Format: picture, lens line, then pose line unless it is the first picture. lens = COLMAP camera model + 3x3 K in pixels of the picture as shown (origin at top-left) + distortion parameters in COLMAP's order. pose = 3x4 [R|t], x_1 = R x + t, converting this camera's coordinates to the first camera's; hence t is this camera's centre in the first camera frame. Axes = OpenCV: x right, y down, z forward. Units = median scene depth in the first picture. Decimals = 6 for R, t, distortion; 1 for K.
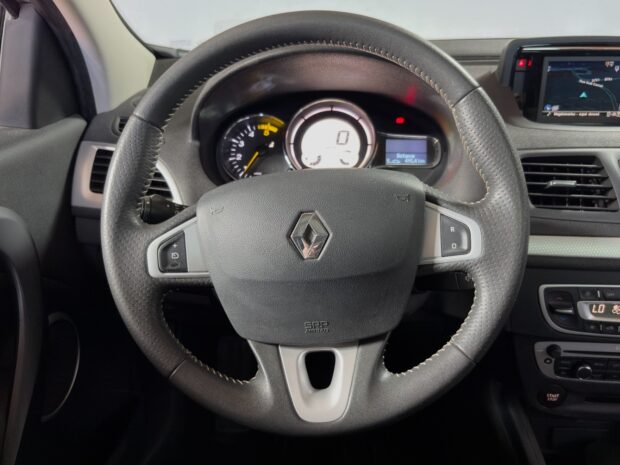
lens RADIAL K [[563.5, 0, 313.6], [0, 563.5, 232.3], [0, 0, 1]] dist [0.013102, 0.005398]
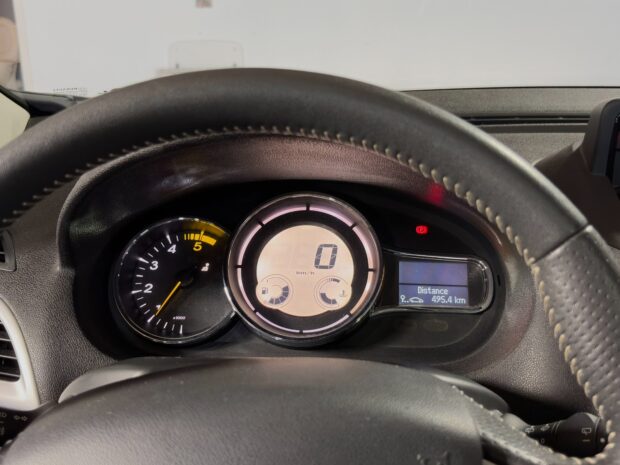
lens RADIAL K [[737.3, 0, 315.6], [0, 737.3, 231.4], [0, 0, 1]] dist [0.052046, 0.000000]
pose [[0.999903, 0.006214, 0.012470, 0.033408], [-0.004927, 0.994902, -0.100722, -0.124960], [-0.013033, 0.100651, 0.994836, 0.244432]]
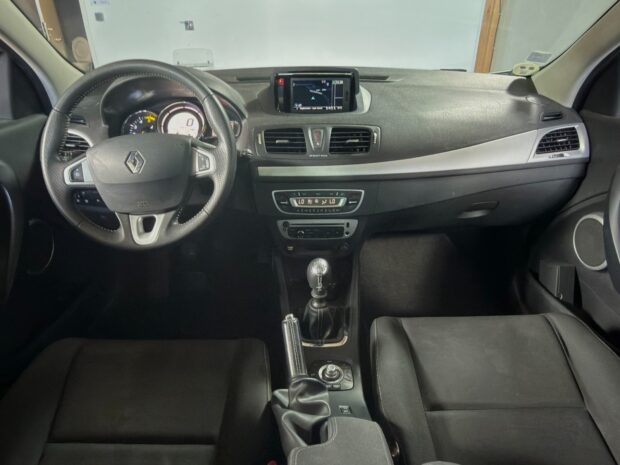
lens RADIAL K [[427.1, 0, 311.8], [0, 427.1, 231.9], [0, 0, 1]] dist [0.011917, -0.012700]
pose [[0.996778, -0.035966, 0.071699, 0.365221], [0.031848, 0.997821, 0.057779, 0.134532], [-0.073621, -0.055310, 0.995751, -0.501664]]
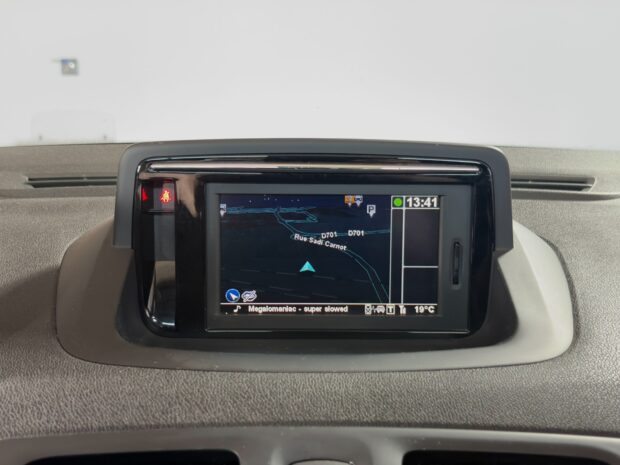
lens RADIAL K [[793.6, 0, 310.8], [0, 793.6, 230.0], [0, 0, 1]] dist [0.041356, 0.000000]
pose [[0.997938, -0.001797, 0.064162, 0.457949], [0.015288, 0.977496, -0.210400, -0.146861], [-0.062340, 0.210947, 0.975508, 0.408023]]
